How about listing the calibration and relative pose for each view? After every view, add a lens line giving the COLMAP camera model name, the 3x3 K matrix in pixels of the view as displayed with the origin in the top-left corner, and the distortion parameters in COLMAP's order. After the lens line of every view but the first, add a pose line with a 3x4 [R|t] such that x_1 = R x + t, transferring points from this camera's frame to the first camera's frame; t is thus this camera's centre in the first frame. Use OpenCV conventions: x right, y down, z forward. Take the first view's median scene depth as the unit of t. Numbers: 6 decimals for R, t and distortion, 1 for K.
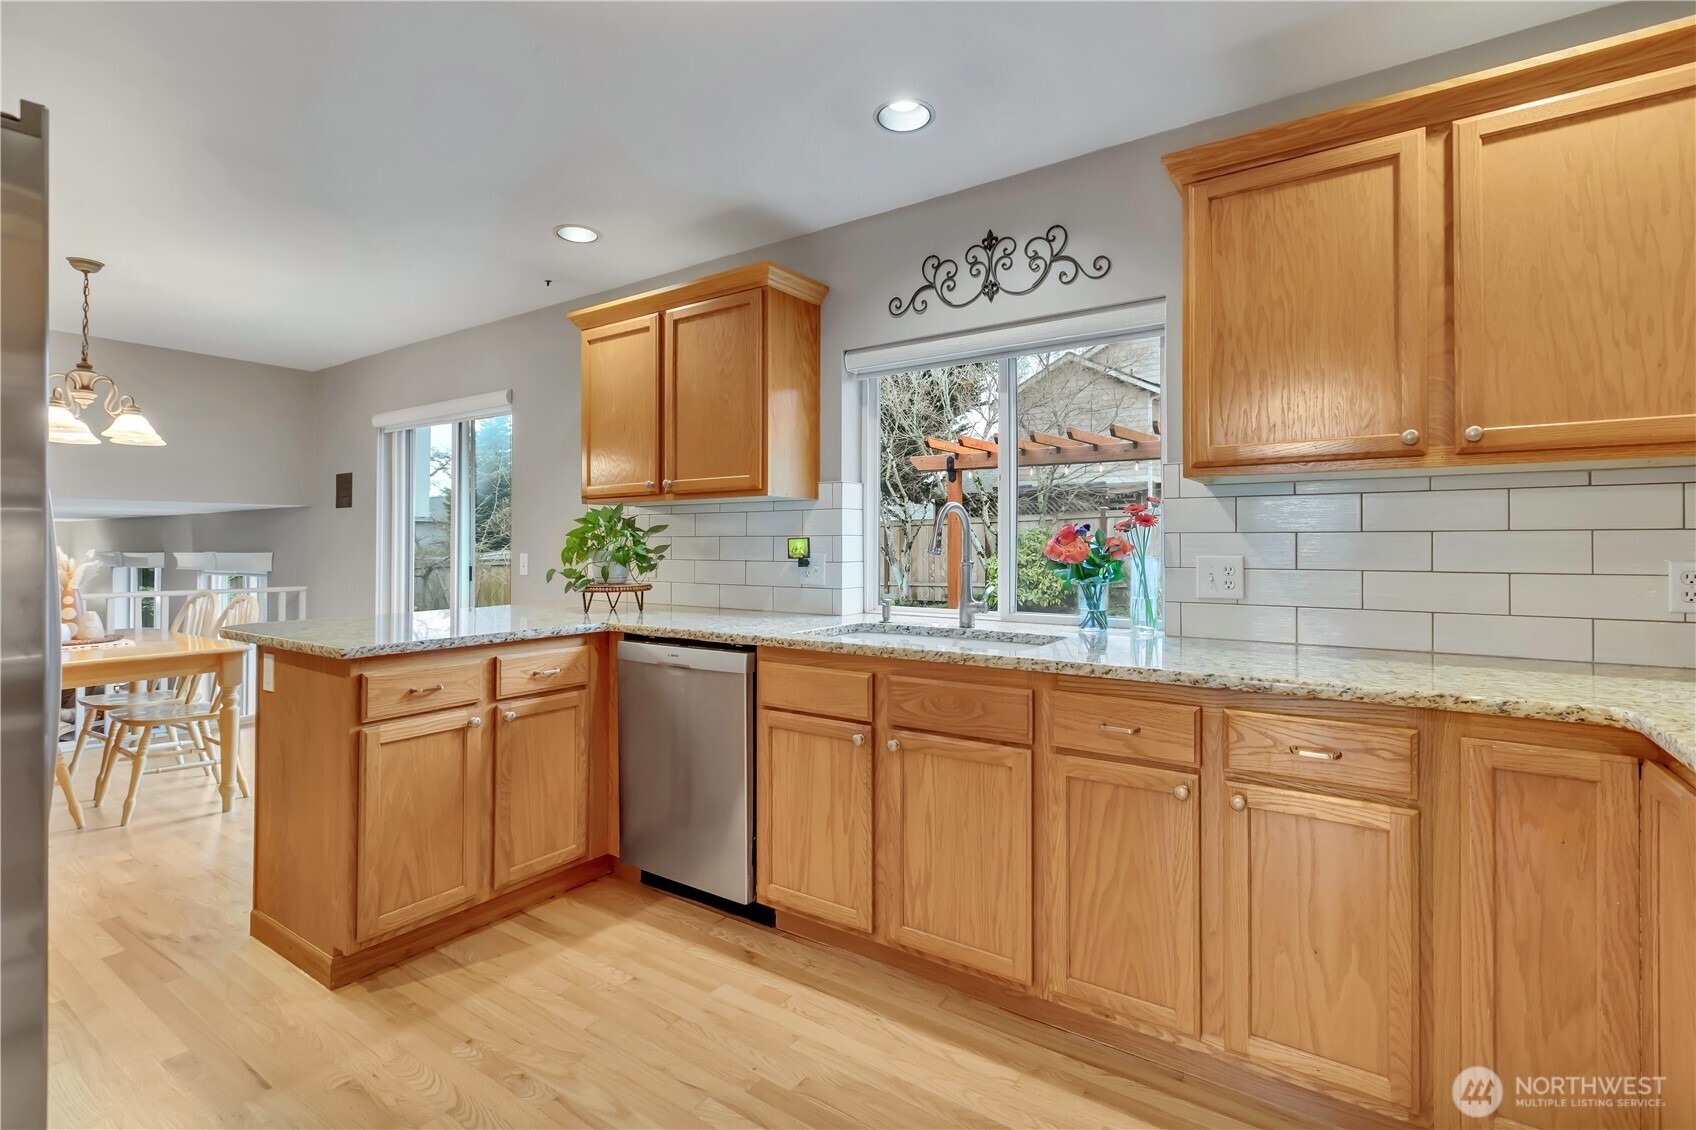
lens RADIAL K [[801.5, 0, 869.6], [0, 801.5, 538.4], [0, 0, 1]] dist [-0.003148, -0.000248]
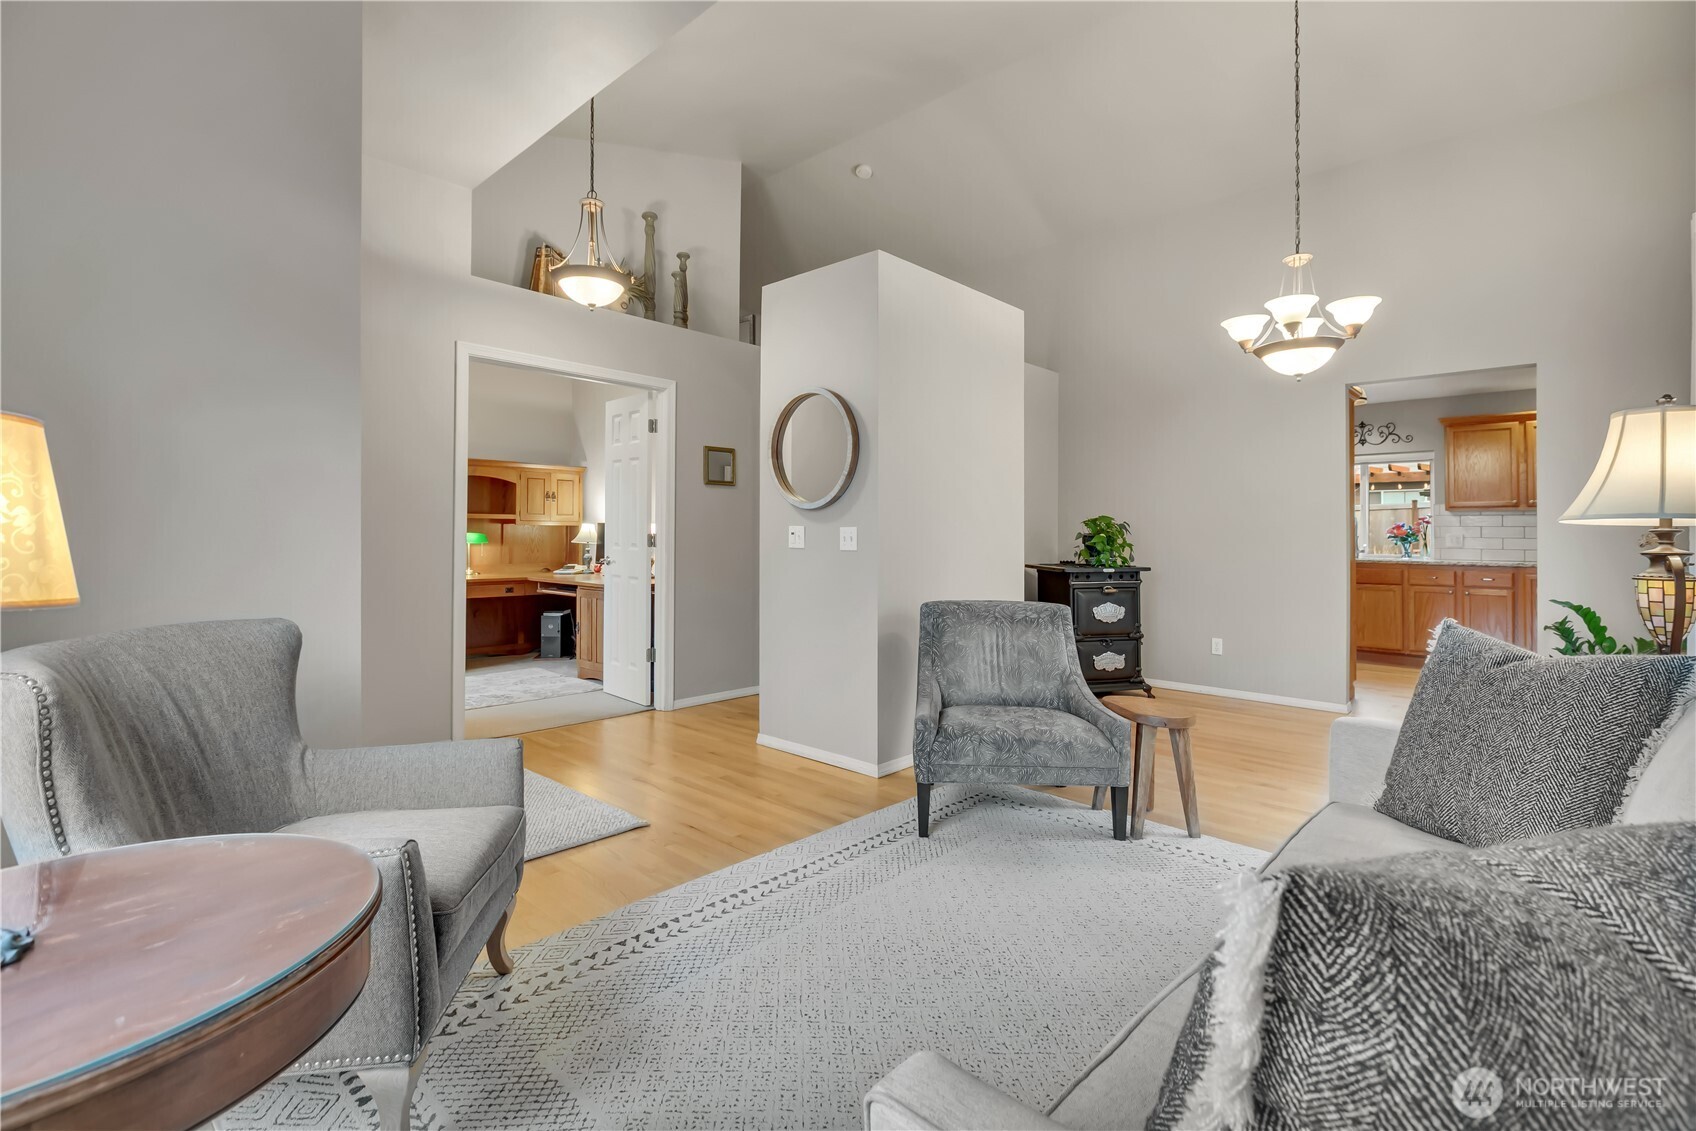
lens RADIAL K [[801.5, 0, 869.6], [0, 801.5, 538.9], [0, 0, 1]] dist [-0.003148, -0.000248]
pose [[0.988523, 0.000448, -0.151072, -1.579071], [-0.001207, 0.999987, -0.004931, 0.070332], [0.151068, 0.005057, 0.988510, -2.853908]]
